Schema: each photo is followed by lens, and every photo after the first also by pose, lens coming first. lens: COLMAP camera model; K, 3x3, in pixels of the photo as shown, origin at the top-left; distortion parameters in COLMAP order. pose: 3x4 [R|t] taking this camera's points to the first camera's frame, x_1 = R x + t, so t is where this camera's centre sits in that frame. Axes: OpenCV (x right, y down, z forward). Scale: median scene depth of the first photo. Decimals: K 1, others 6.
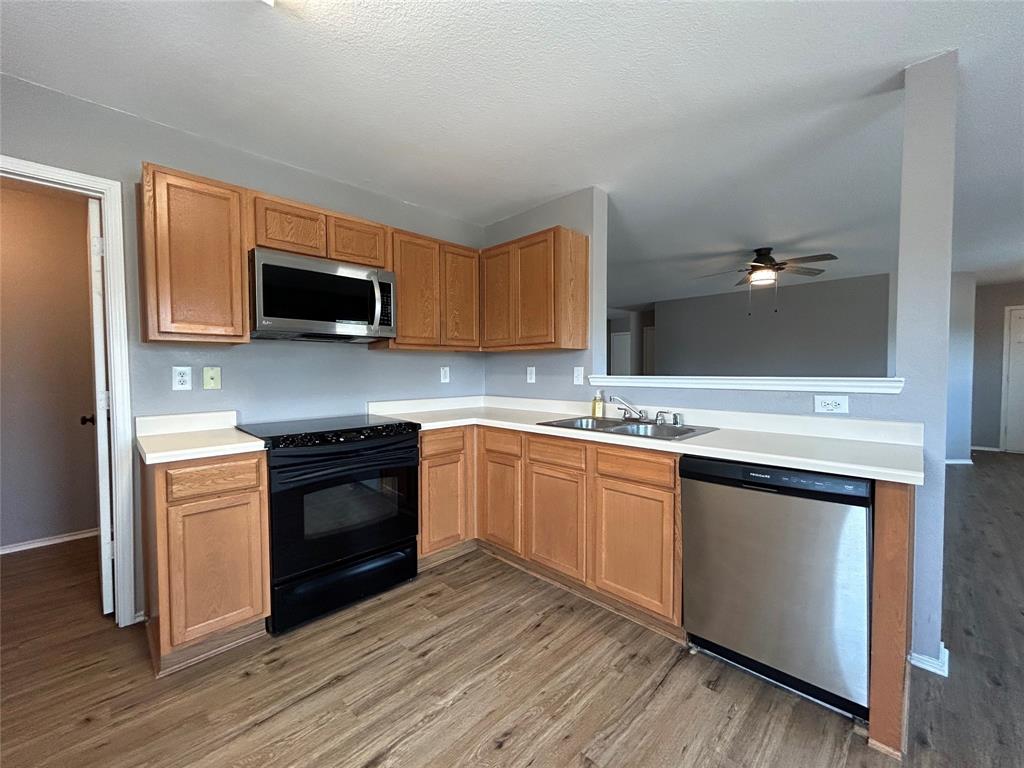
lens RADIAL K [[413.5, 0, 512.1], [0, 413.5, 383.0], [0, 0, 1]] dist [-0.002492, 0.001596]
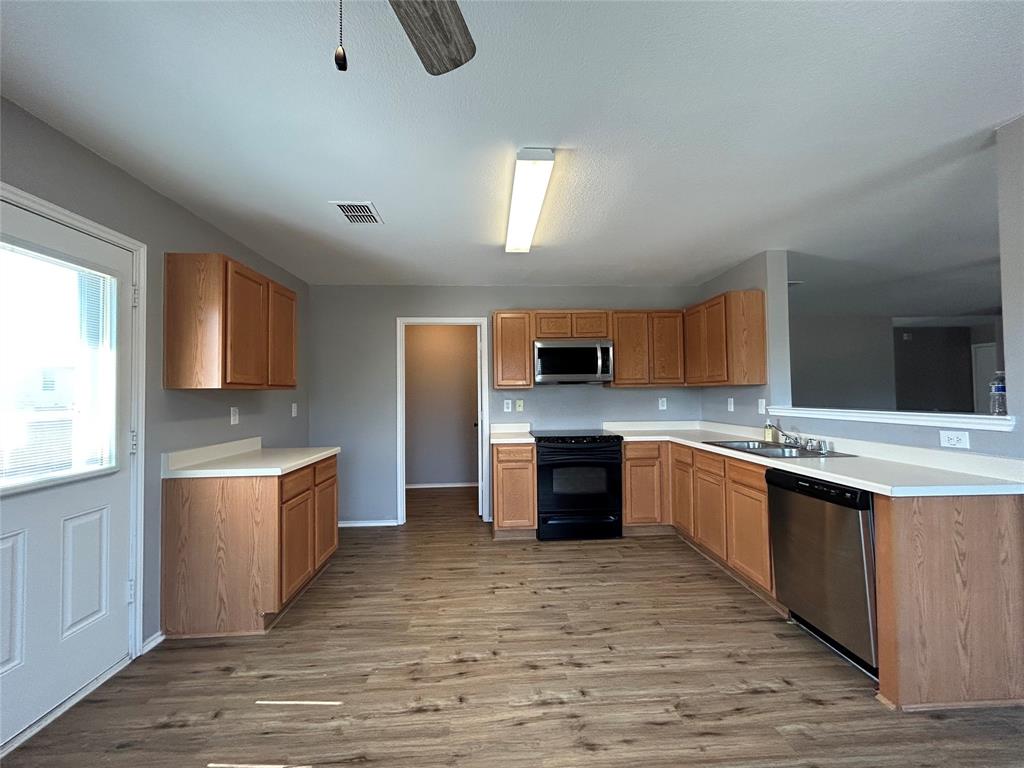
lens RADIAL K [[413.5, 0, 510.9], [0, 413.5, 382.6], [0, 0, 1]] dist [-0.002492, 0.001596]
pose [[0.743451, -0.024010, -0.668359, 0.571901], [-0.012349, 0.998692, -0.049614, -0.024434], [0.668676, 0.045139, 0.742182, -0.500227]]
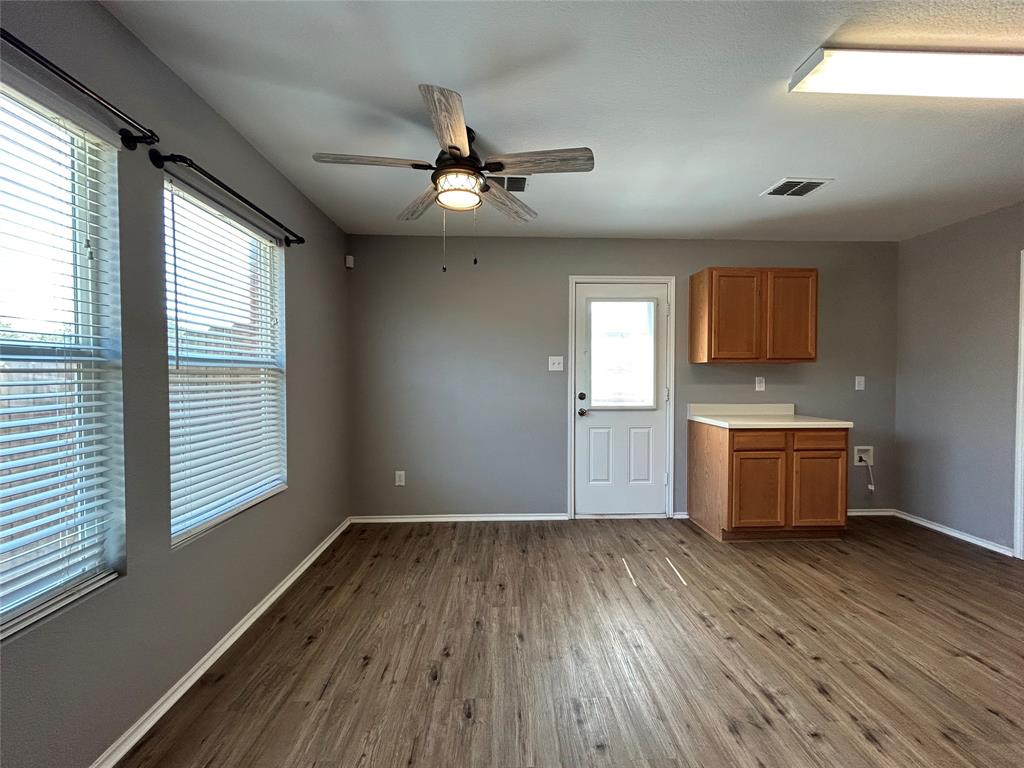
lens RADIAL K [[413.5, 0, 512.1], [0, 413.5, 382.1], [0, 0, 1]] dist [-0.002492, 0.001596]
pose [[-0.681215, 0.016765, -0.731892, 0.928768], [-0.021650, 0.998839, 0.043031, -0.030265], [0.731764, 0.045159, -0.680061, 0.331010]]
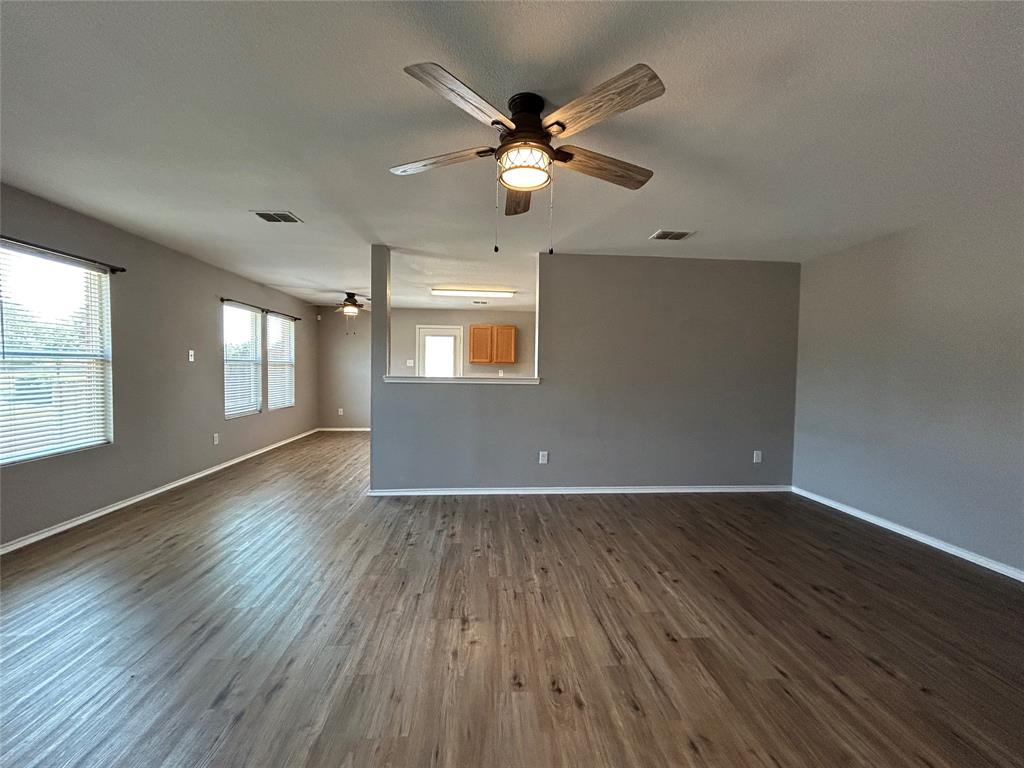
lens RADIAL K [[413.5, 0, 509.7], [0, 413.5, 384.9], [0, 0, 1]] dist [-0.002492, 0.001596]
pose [[-0.644067, 0.023808, -0.764599, 1.946168], [-0.036676, 0.997405, 0.061952, -0.106711], [0.764090, 0.067943, -0.641522, 2.543856]]
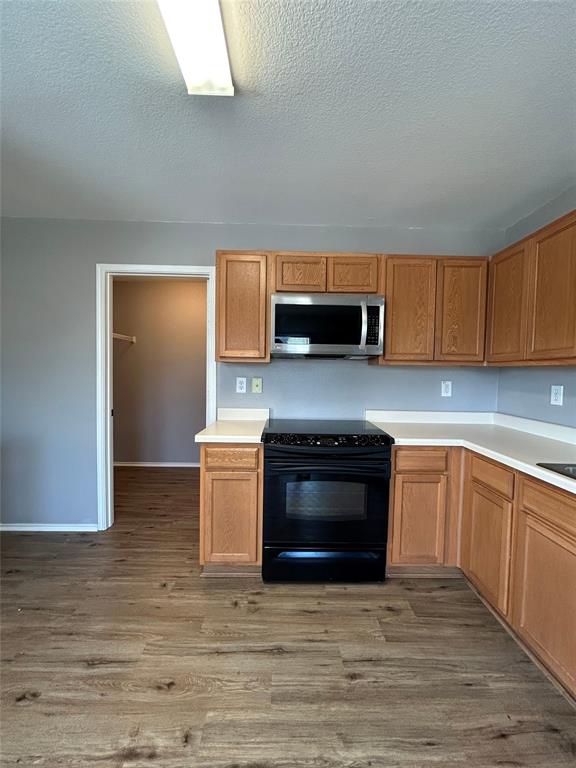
lens RADIAL K [[310.2, 0, 288.7], [0, 310.2, 383.2], [0, 0, 1]] dist [-0.002492, 0.001596]
pose [[0.716446, 0.045193, -0.696177, 0.138535], [-0.043579, 0.998850, 0.019994, -0.049230], [0.696280, 0.016014, 0.717592, 0.289808]]
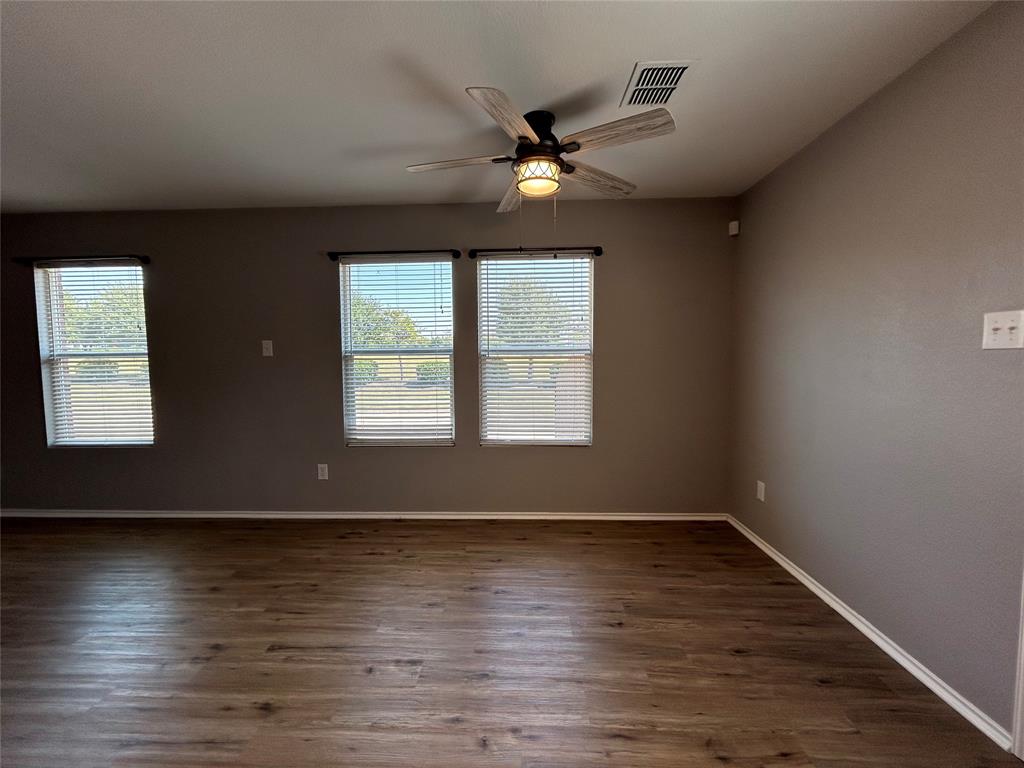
lens RADIAL K [[413.5, 0, 509.4], [0, 413.5, 380.9], [0, 0, 1]] dist [-0.002492, 0.001596]
pose [[-0.676667, -0.034202, 0.735494, -0.390731], [0.036224, 0.996164, 0.079651, -0.036316], [-0.735397, 0.080539, -0.672833, 0.306608]]
